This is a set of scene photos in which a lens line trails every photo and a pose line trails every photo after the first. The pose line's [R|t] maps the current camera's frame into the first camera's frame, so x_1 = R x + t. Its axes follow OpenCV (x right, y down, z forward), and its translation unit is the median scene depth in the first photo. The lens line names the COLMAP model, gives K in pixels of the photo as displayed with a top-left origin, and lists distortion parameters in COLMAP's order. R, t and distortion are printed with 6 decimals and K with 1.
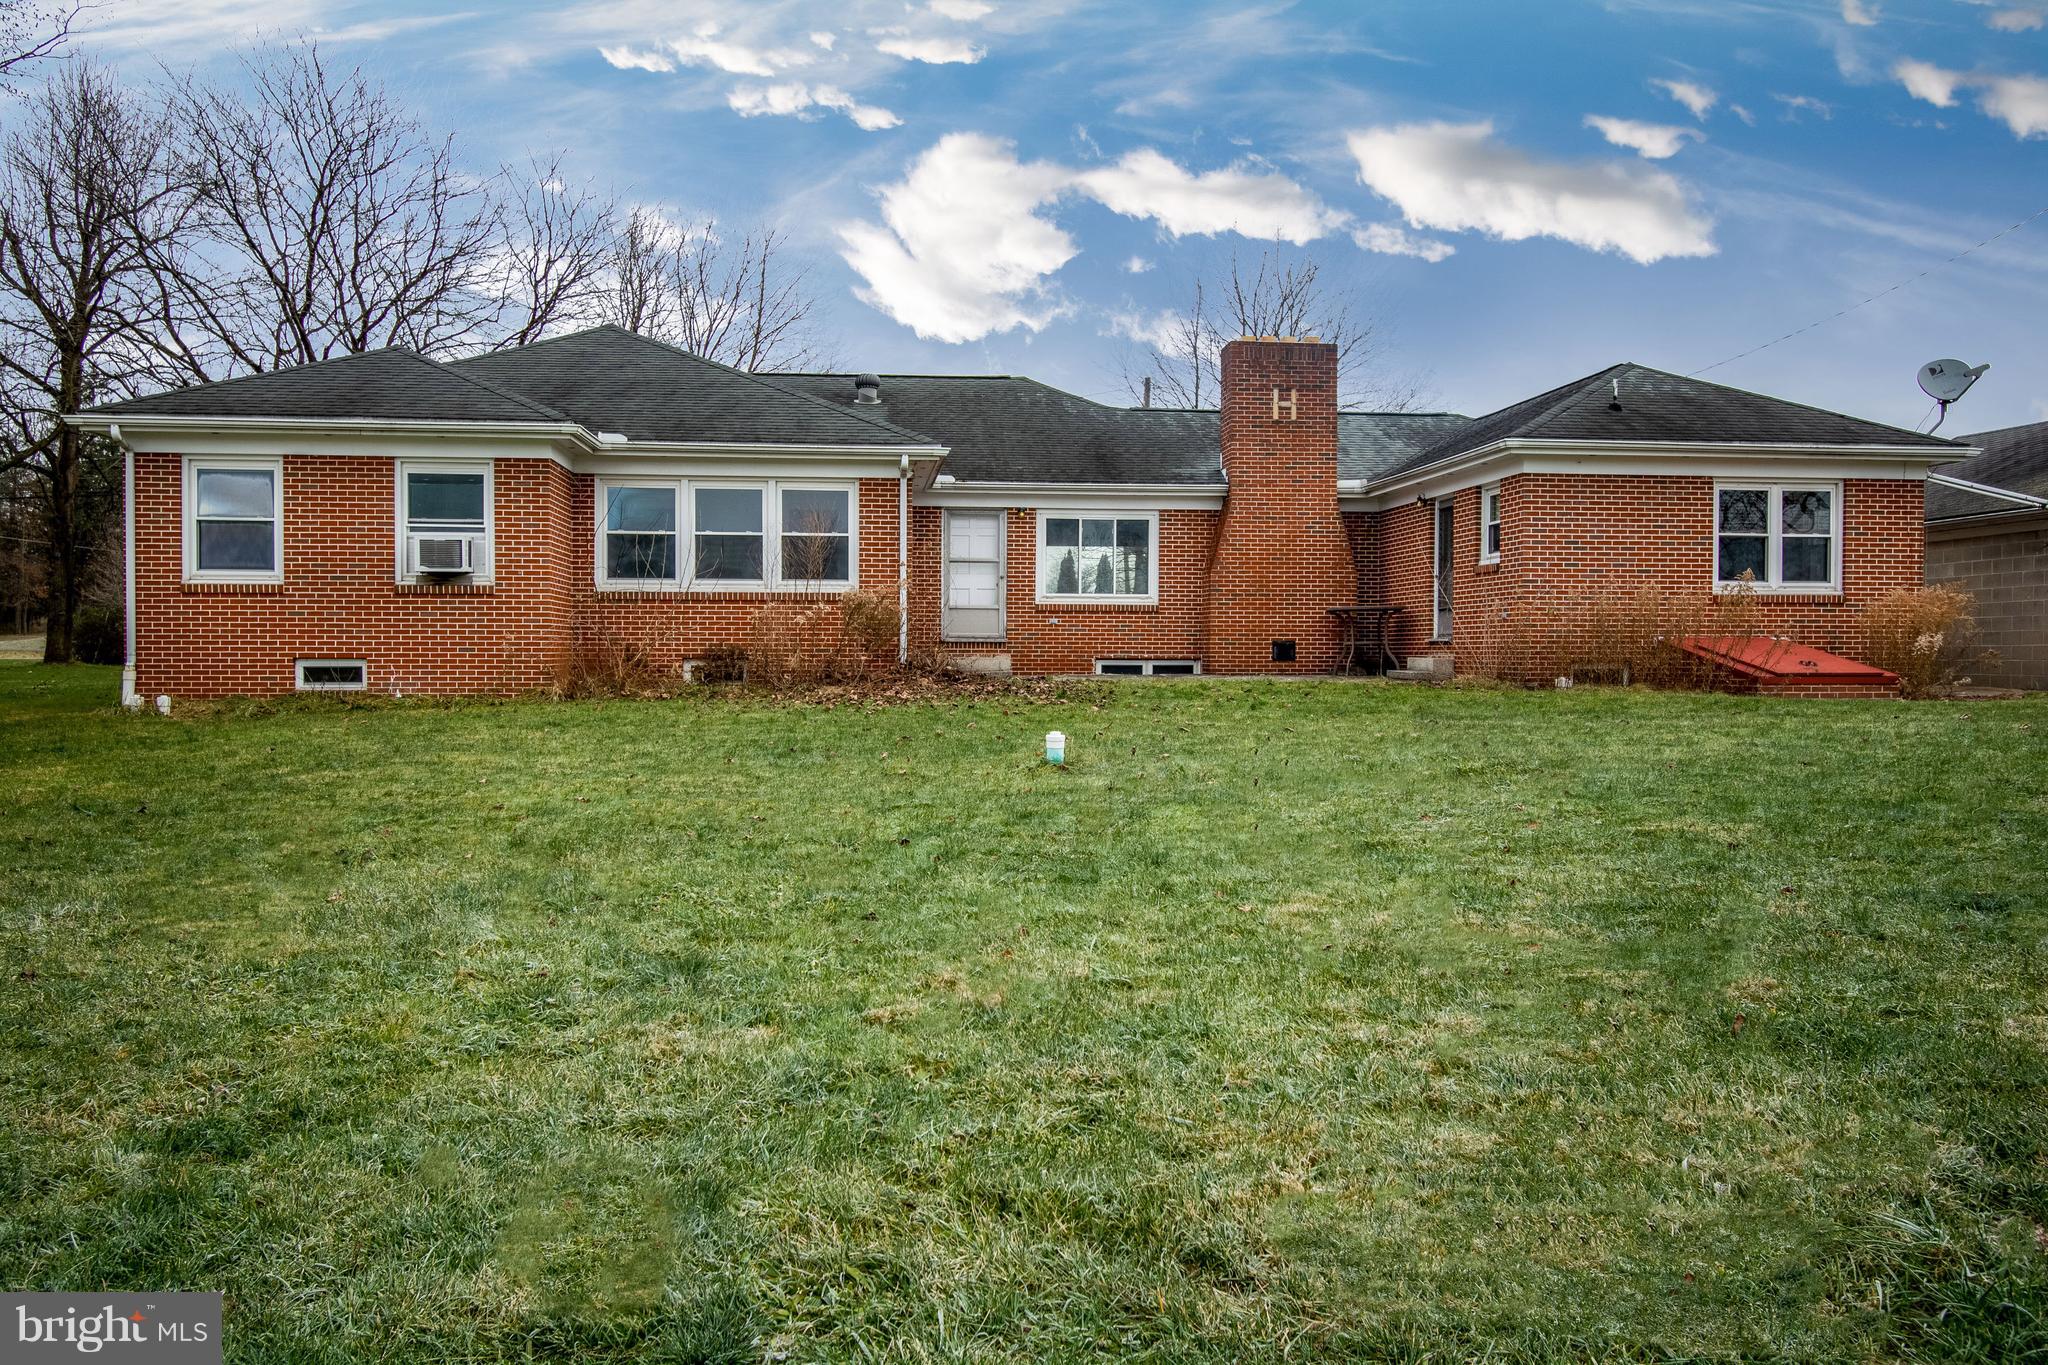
lens RADIAL K [[1632.4, 0, 1023.7], [0, 1632.4, 671.3], [0, 0, 1]] dist [0.080393, 0.002282]
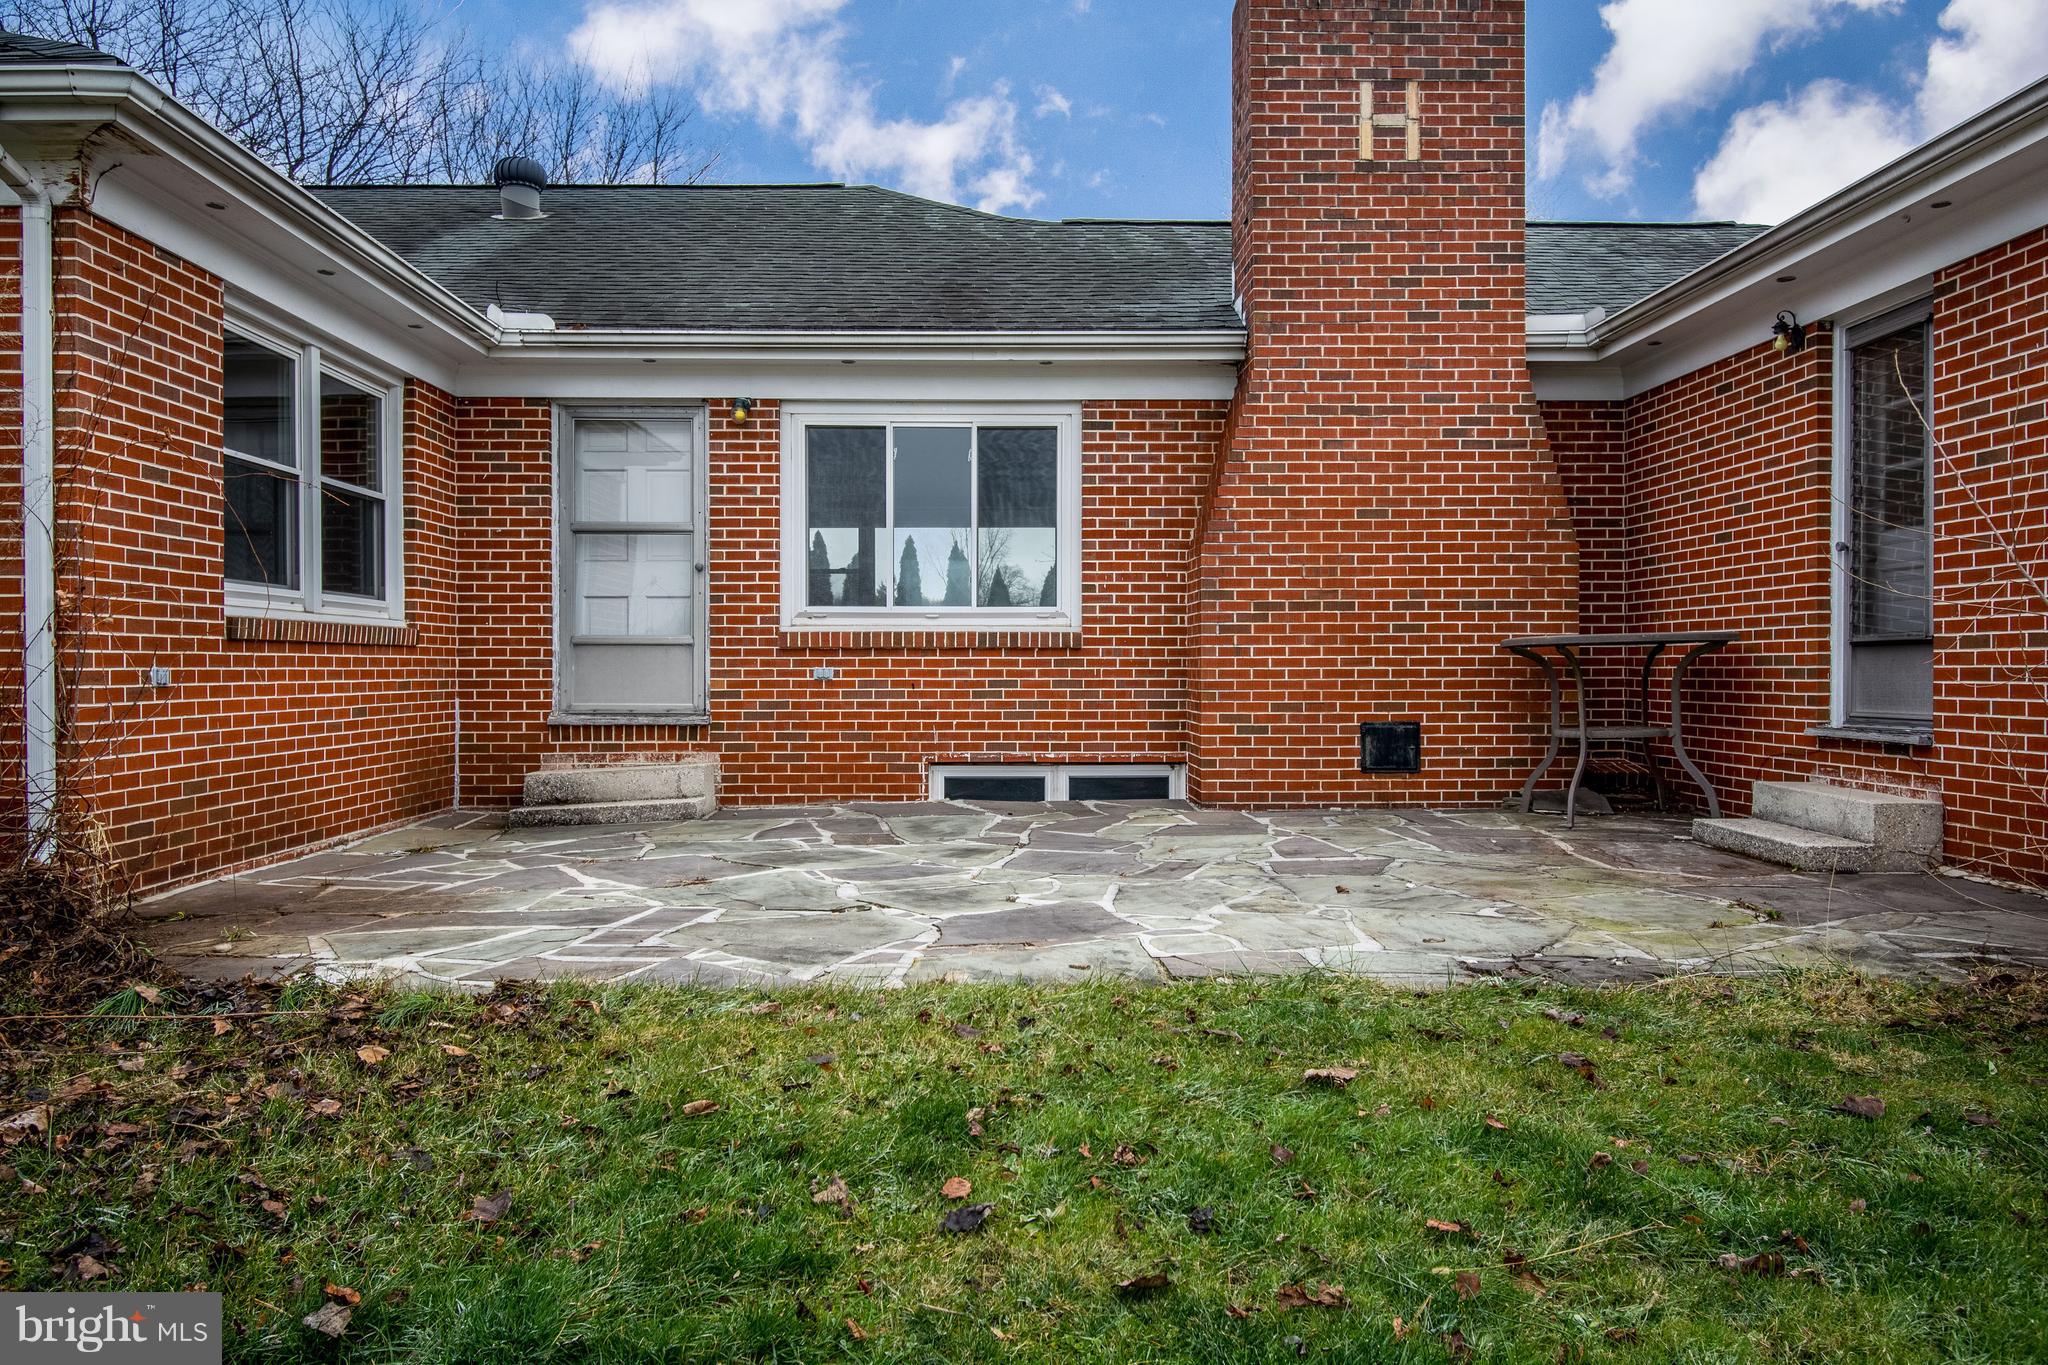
lens RADIAL K [[1529.3, 0, 1024.0], [0, 1529.3, 687.0], [0, 0, 1]] dist [0.008683, 0.001751]
pose [[0.996528, -0.003855, -0.083164, 0.100903], [0.003773, 0.999992, -0.001142, -0.026676], [0.083168, 0.000825, 0.996535, 0.619731]]
